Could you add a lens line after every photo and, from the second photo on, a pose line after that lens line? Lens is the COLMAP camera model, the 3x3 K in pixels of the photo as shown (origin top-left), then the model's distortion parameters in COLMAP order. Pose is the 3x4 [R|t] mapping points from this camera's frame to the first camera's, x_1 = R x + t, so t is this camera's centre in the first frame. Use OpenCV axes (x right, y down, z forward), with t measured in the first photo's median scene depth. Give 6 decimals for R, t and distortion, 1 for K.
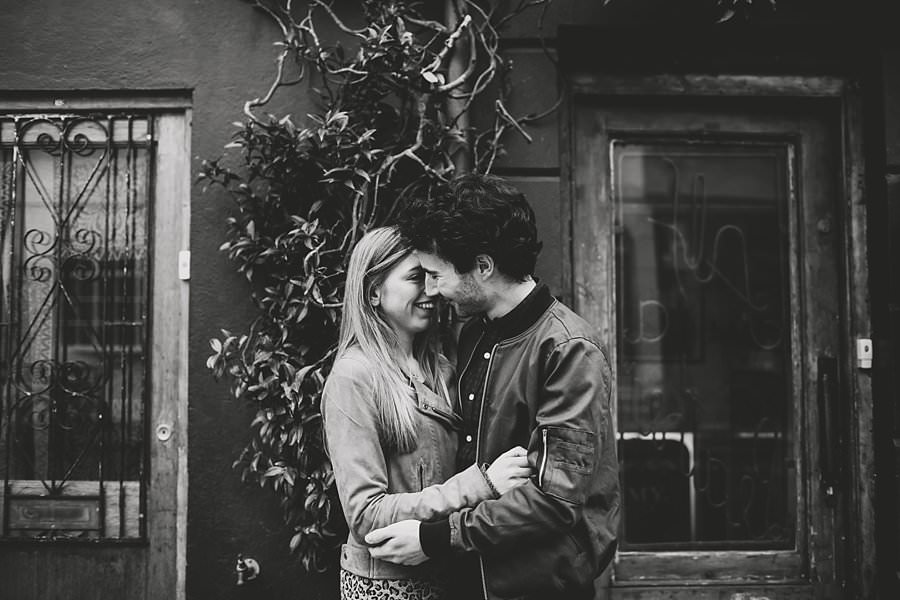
lens RADIAL K [[901.9, 0, 451.1], [0, 901.9, 294.9], [0, 0, 1]] dist [-0.055066, 0.000000]
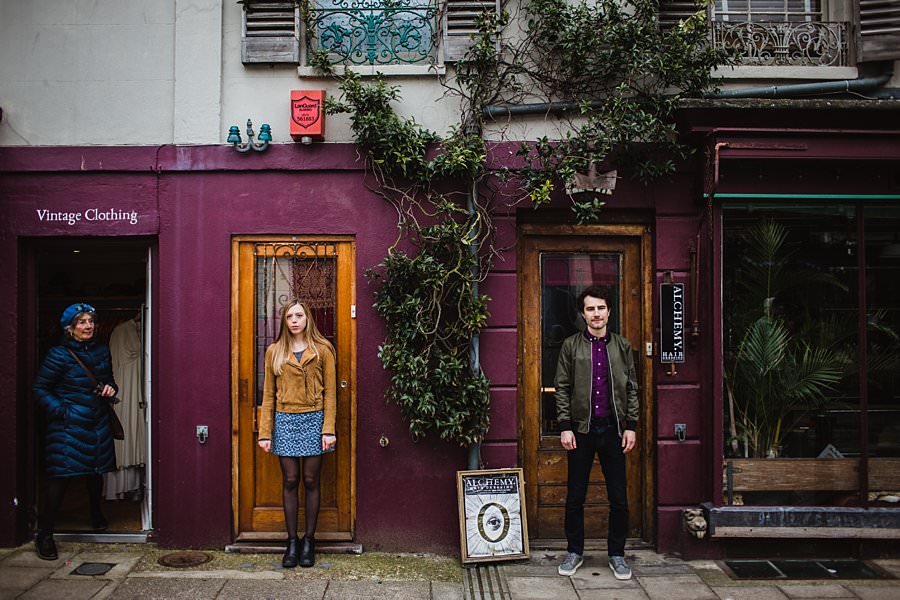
lens RADIAL K [[901.9, 0, 448.6], [0, 901.9, 304.3], [0, 0, 1]] dist [-0.055066, 0.000000]
pose [[0.999531, -0.001709, 0.030575, -0.121613], [0.000311, 0.998957, 0.045663, -0.153343], [-0.030622, -0.045632, 0.998489, -1.279183]]
